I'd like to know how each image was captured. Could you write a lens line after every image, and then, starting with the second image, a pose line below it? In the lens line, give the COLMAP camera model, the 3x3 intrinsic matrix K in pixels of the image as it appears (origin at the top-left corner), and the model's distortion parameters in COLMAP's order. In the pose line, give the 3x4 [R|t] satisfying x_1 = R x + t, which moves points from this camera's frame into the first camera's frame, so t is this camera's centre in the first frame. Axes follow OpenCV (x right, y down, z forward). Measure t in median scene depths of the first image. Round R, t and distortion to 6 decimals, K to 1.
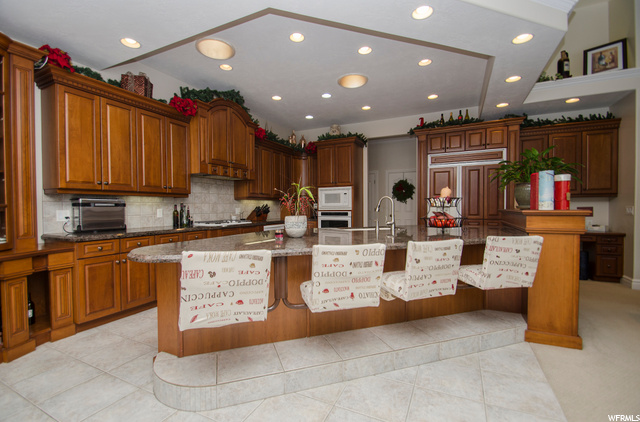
lens RADIAL K [[285.9, 0, 320.0], [0, 285.9, 211.0], [0, 0, 1]] dist [0.010605, -0.012692]
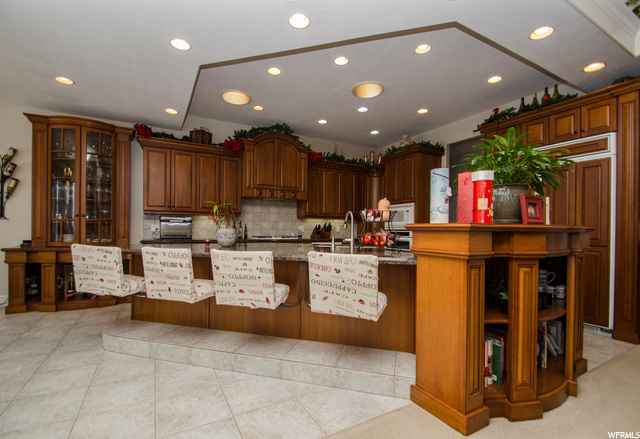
lens RADIAL K [[294.0, 0, 321.8], [0, 294.0, 227.2], [0, 0, 1]] dist [-0.003655, -0.000788]
pose [[0.823619, 0.008557, -0.567079, 0.574783], [-0.020282, 0.999691, -0.014372, 0.013052], [0.566781, 0.023338, 0.823538, 0.135903]]
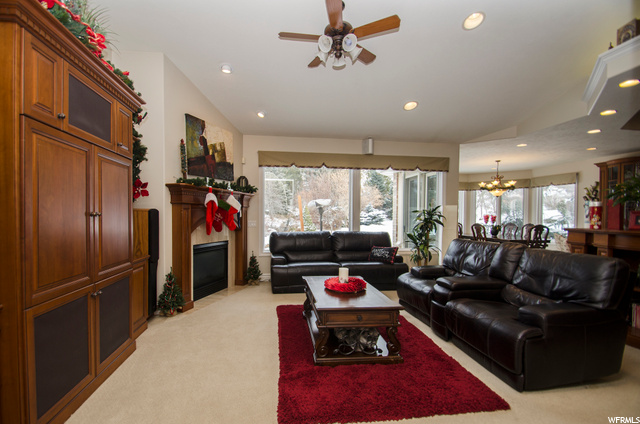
lens RADIAL K [[289.4, 0, 304.9], [0, 289.4, 224.0], [0, 0, 1]] dist [-0.020001, -0.000334]
pose [[-0.839550, 0.012152, -0.543147, 1.623913], [-0.012275, 0.999070, 0.041325, -0.035027], [0.543144, 0.041362, -0.838620, 0.840473]]
